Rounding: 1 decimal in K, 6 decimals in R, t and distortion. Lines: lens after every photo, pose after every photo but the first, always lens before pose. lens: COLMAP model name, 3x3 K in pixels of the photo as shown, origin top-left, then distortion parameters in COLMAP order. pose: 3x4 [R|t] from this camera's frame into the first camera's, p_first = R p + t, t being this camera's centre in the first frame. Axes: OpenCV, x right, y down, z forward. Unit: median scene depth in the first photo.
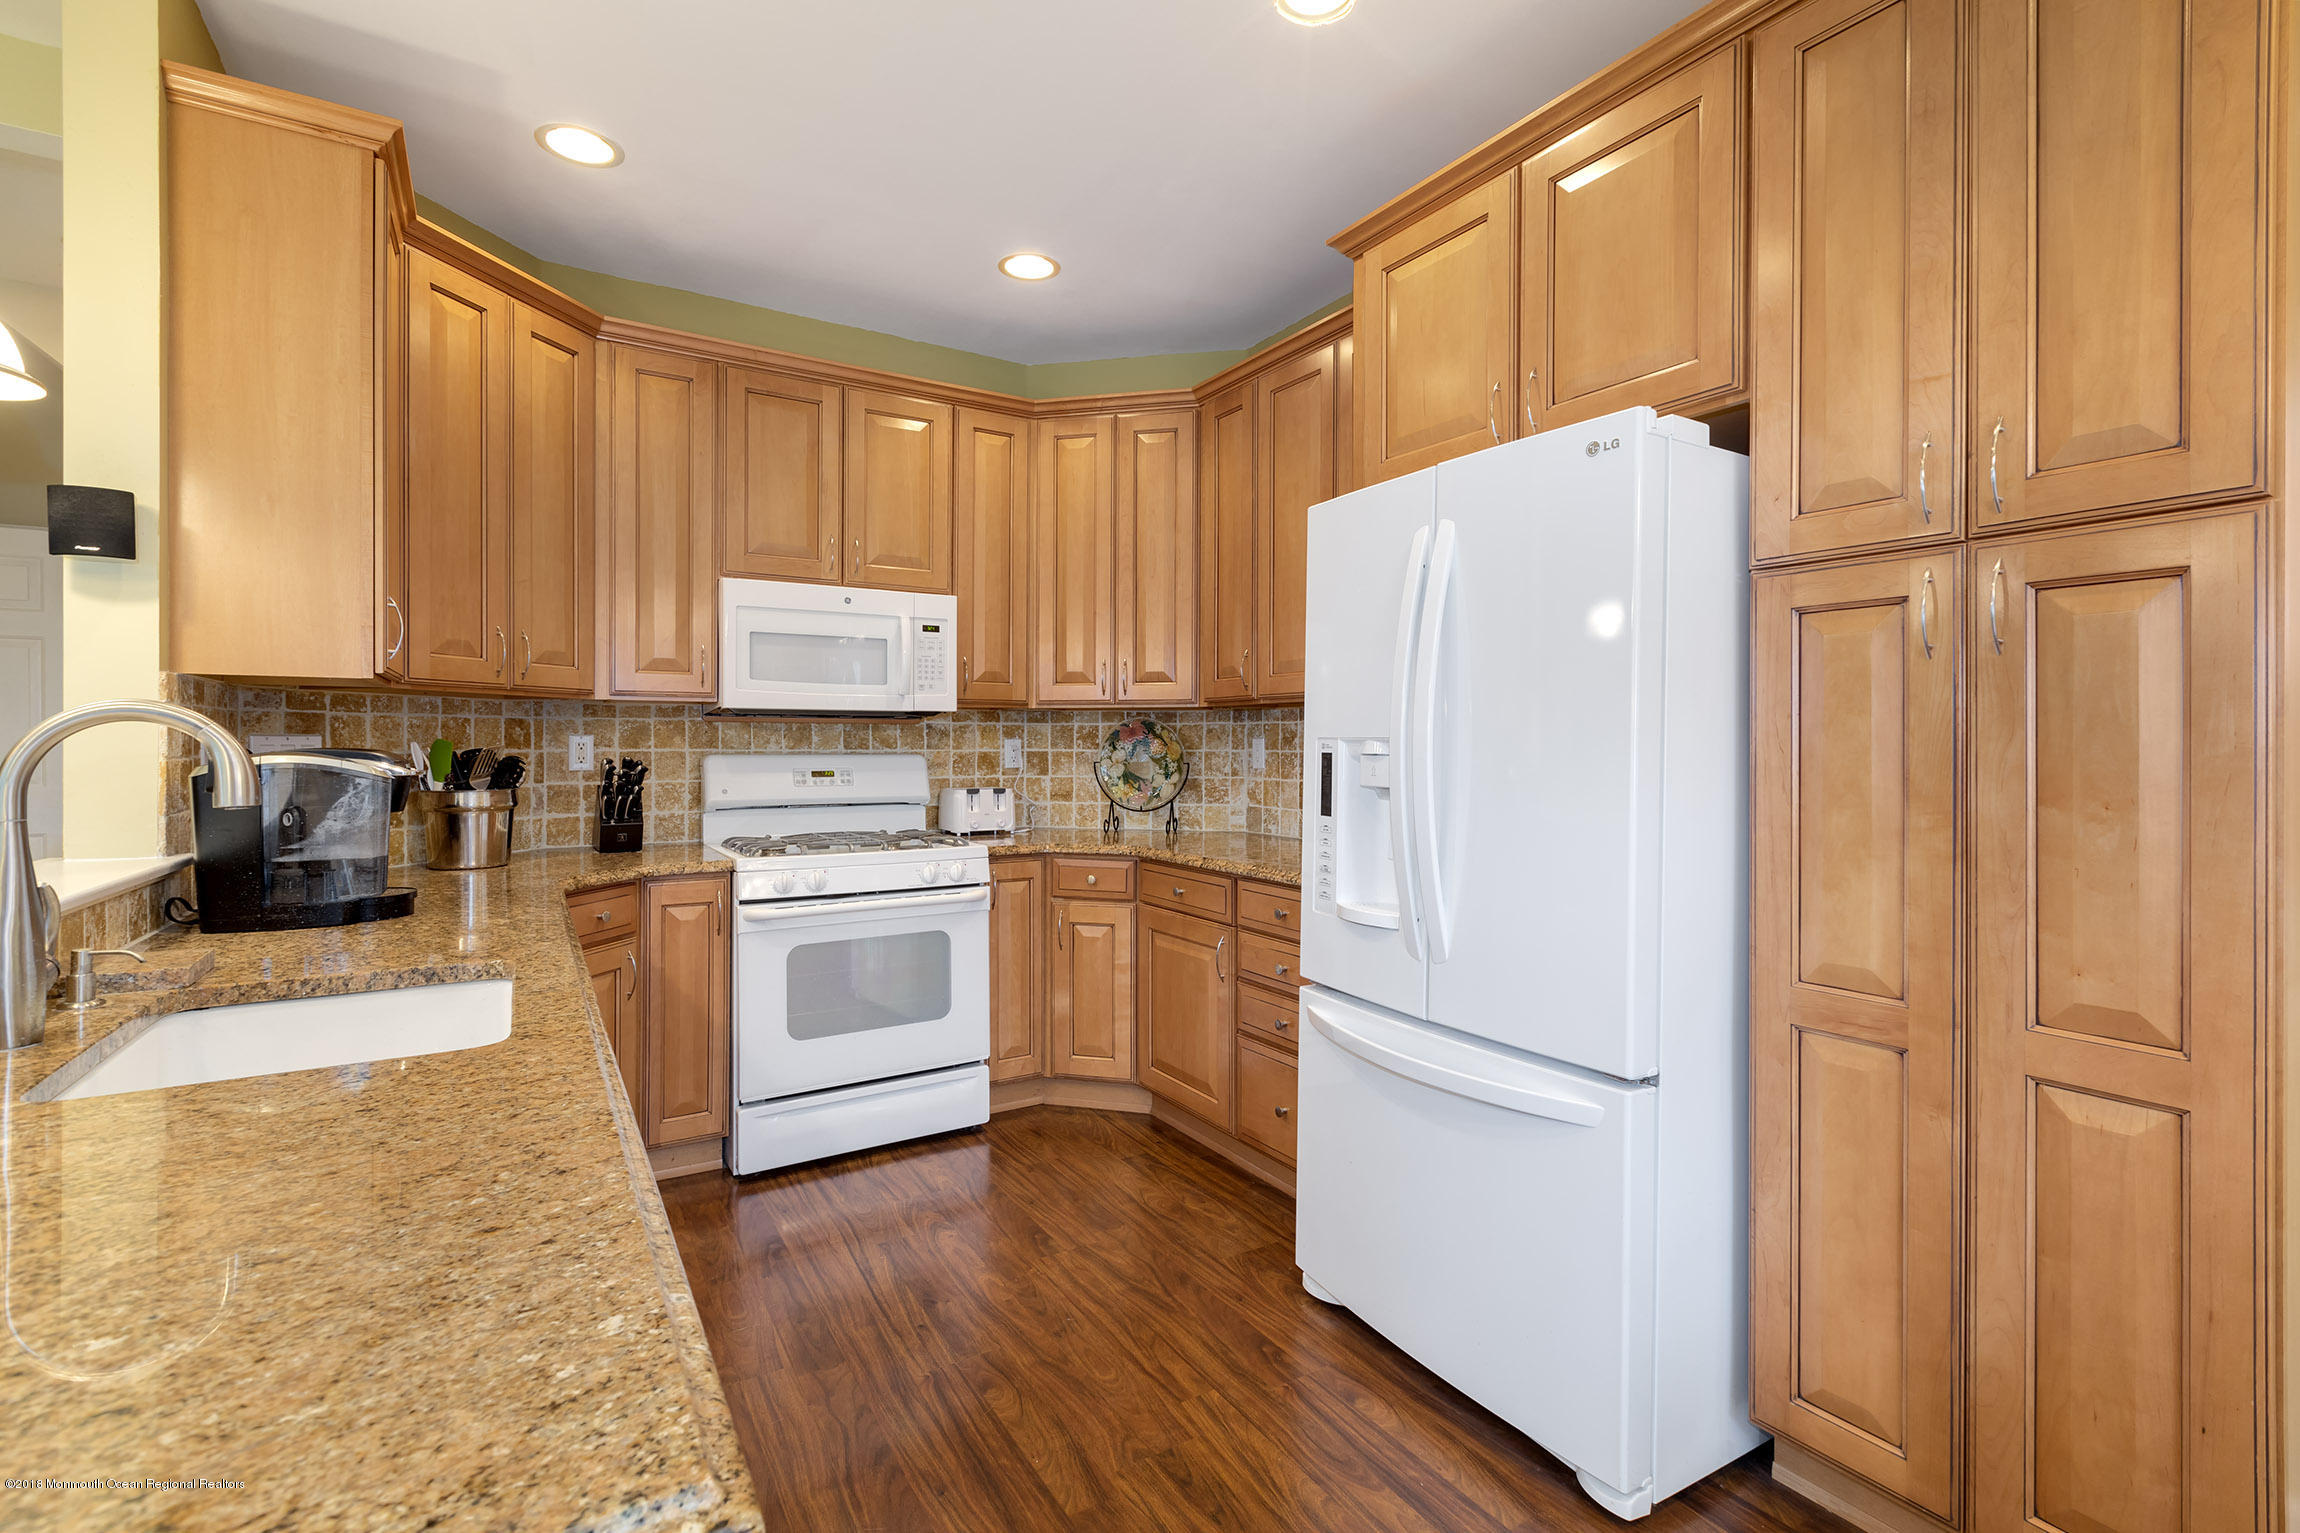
lens RADIAL K [[1031.2, 0, 1167.6], [0, 1031.2, 740.2], [0, 0, 1]] dist [-0.001835, 0.000875]
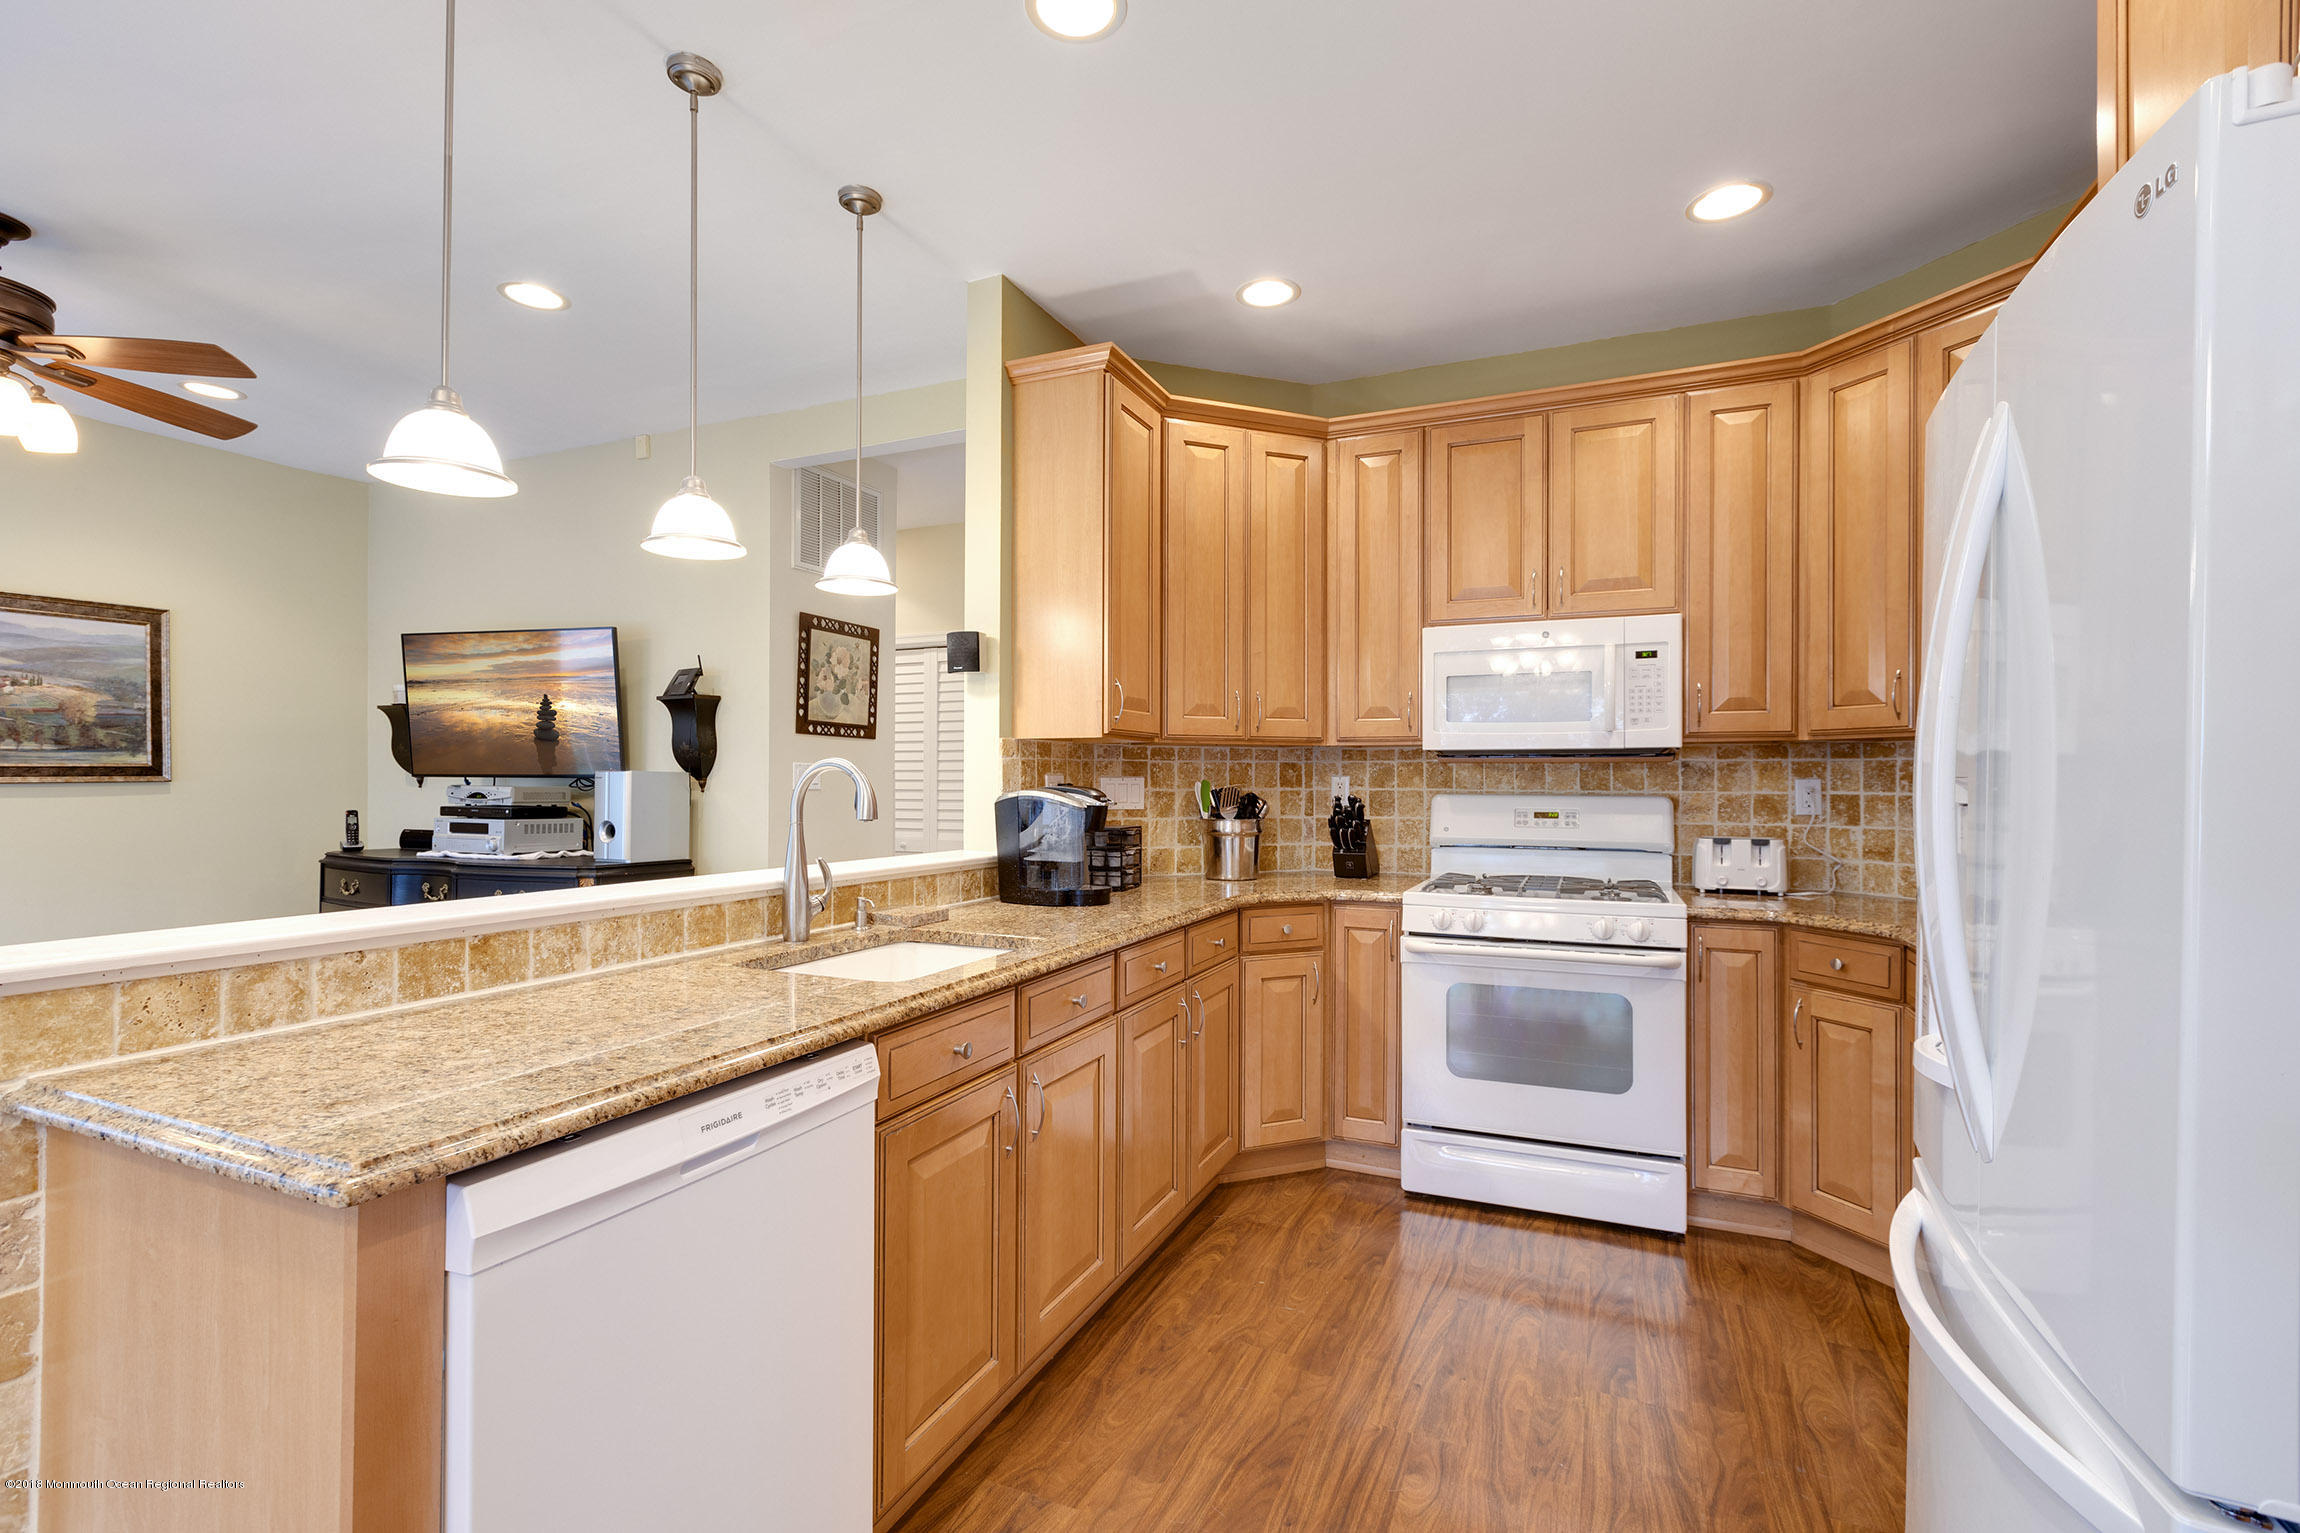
lens RADIAL K [[1031.2, 0, 1154.6], [0, 1031.2, 769.1], [0, 0, 1]] dist [-0.001835, 0.000875]
pose [[0.557420, -0.008869, -0.830183, 0.300472], [0.000108, 0.999944, -0.010610, -0.000350], [0.830231, 0.005824, 0.557390, 0.174993]]
